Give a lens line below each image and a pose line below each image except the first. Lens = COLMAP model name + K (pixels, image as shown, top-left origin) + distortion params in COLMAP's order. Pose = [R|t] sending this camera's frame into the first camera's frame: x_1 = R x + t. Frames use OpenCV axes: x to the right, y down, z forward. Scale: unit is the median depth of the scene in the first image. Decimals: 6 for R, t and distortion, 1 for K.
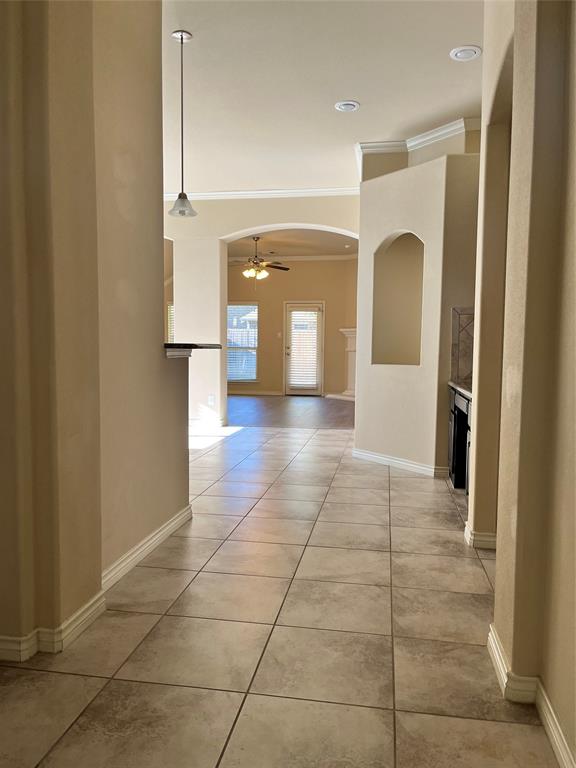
lens RADIAL K [[583.9, 0, 288.0], [0, 583.9, 384.0], [0, 0, 1]] dist [0.062719, -0.086476]
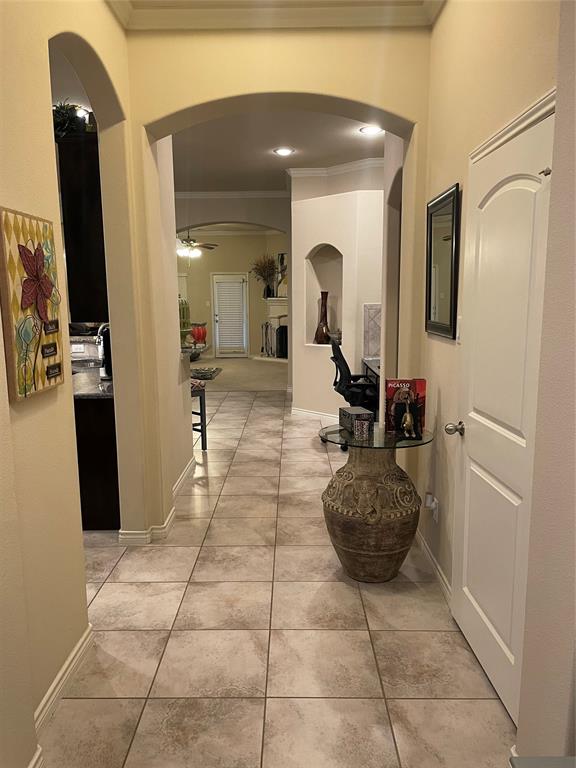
lens RADIAL K [[579.4, 0, 288.0], [0, 579.4, 384.0], [0, 0, 1]] dist [0.003498, -0.000001]
pose [[0.986947, -0.043595, 0.155031, -0.112244], [0.030117, 0.995643, 0.088248, -0.067246], [-0.158203, -0.082427, 0.983960, -0.319407]]
